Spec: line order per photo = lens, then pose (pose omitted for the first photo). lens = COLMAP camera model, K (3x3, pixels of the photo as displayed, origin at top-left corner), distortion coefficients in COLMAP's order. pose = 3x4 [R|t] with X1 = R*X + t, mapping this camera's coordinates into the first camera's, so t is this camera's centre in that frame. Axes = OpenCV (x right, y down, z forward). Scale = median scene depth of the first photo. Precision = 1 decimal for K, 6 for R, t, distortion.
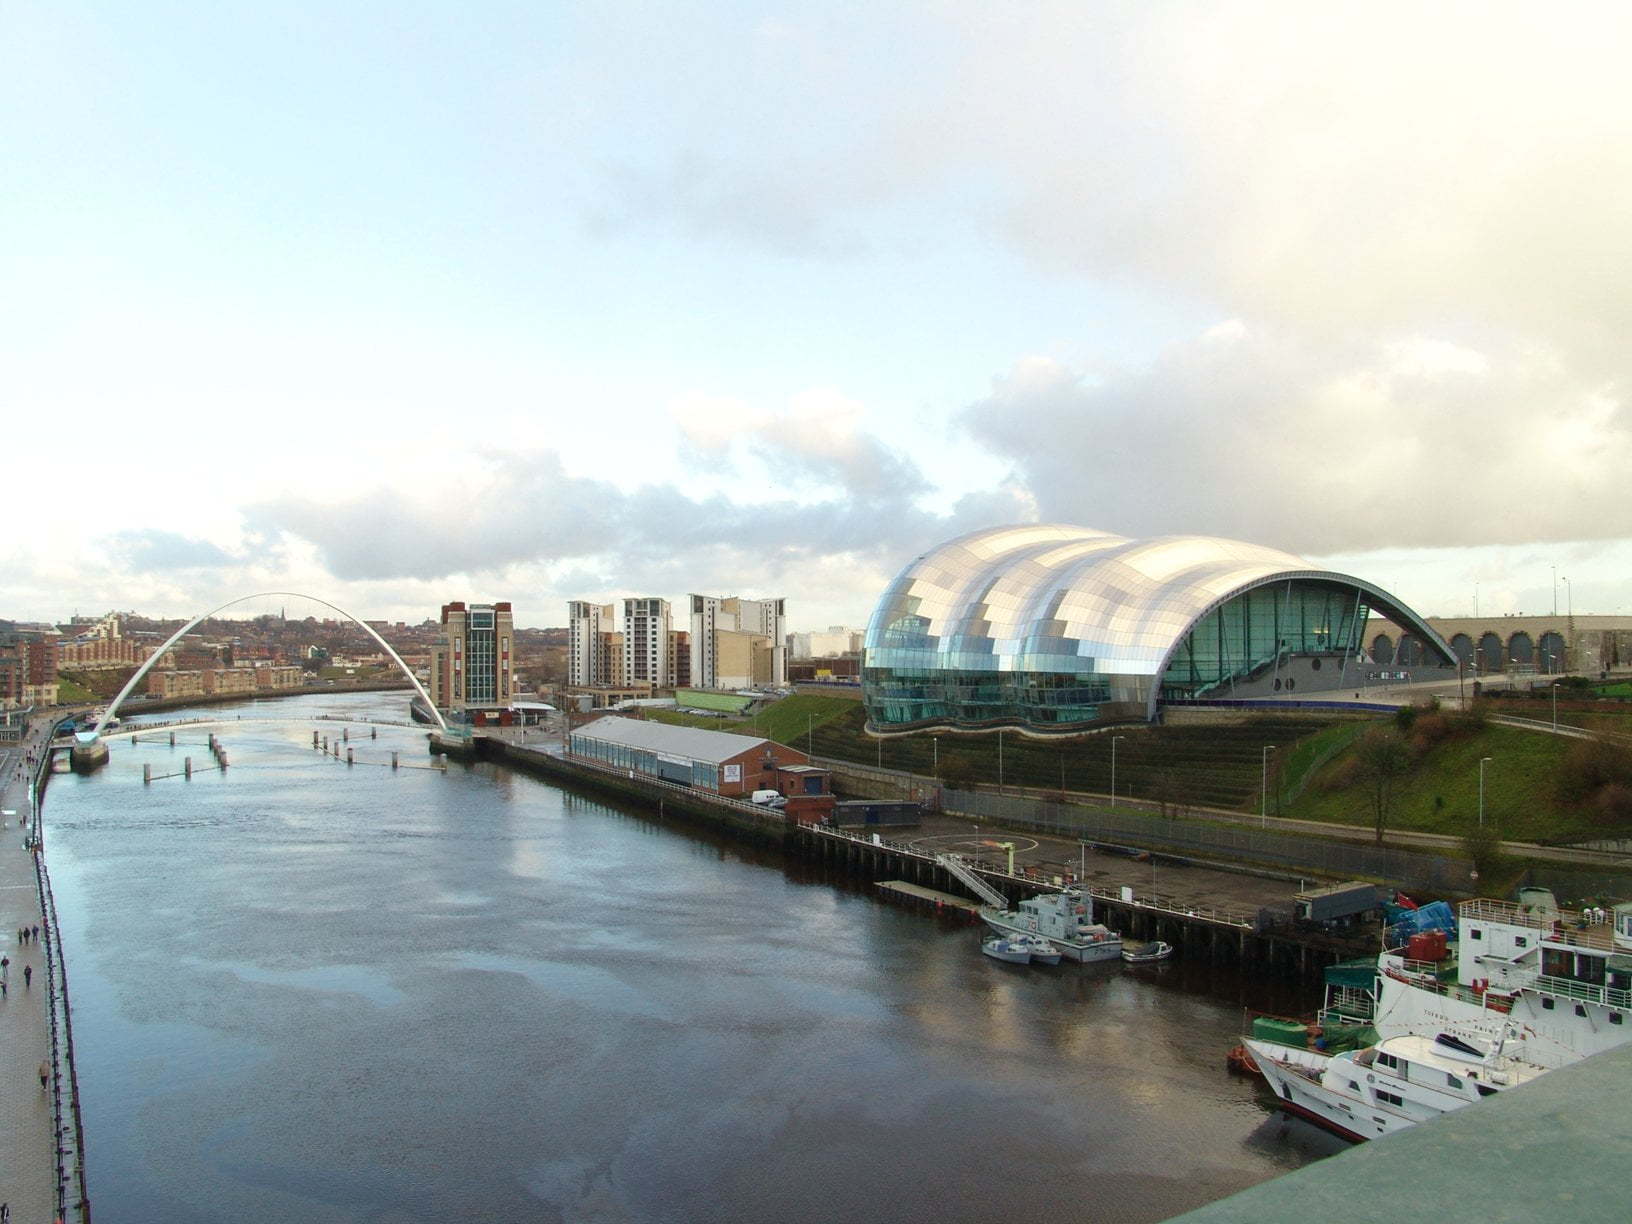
lens RADIAL K [[1406.6, 0, 811.8], [0, 1406.6, 613.1], [0, 0, 1]] dist [-0.107829, 0.030030]
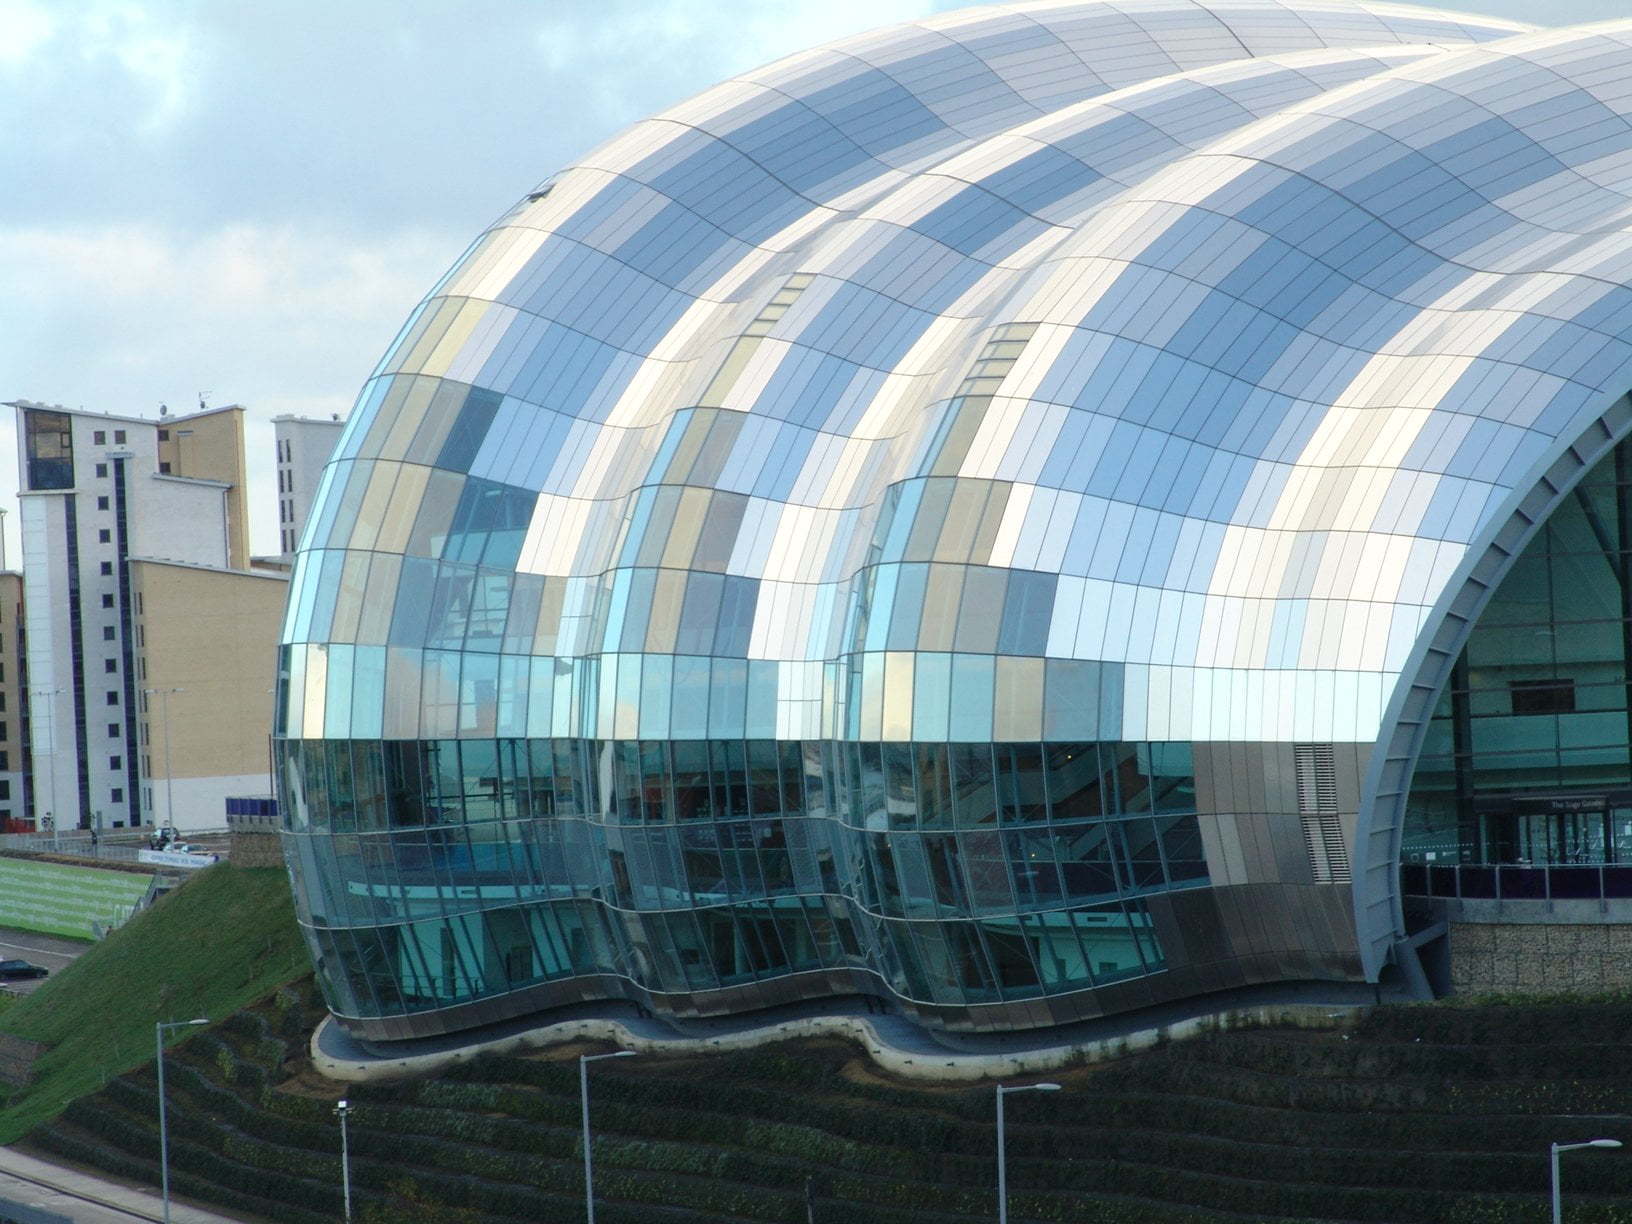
lens RADIAL K [[6052.6, 0, 813.1], [0, 6052.6, 609.6], [0, 0, 1]] dist [0.467162, 0.000000]
pose [[0.996651, -0.042084, -0.070119, 0.198940], [0.043900, 0.998734, 0.024567, 0.001096], [0.068997, -0.027563, 0.997236, 0.131880]]
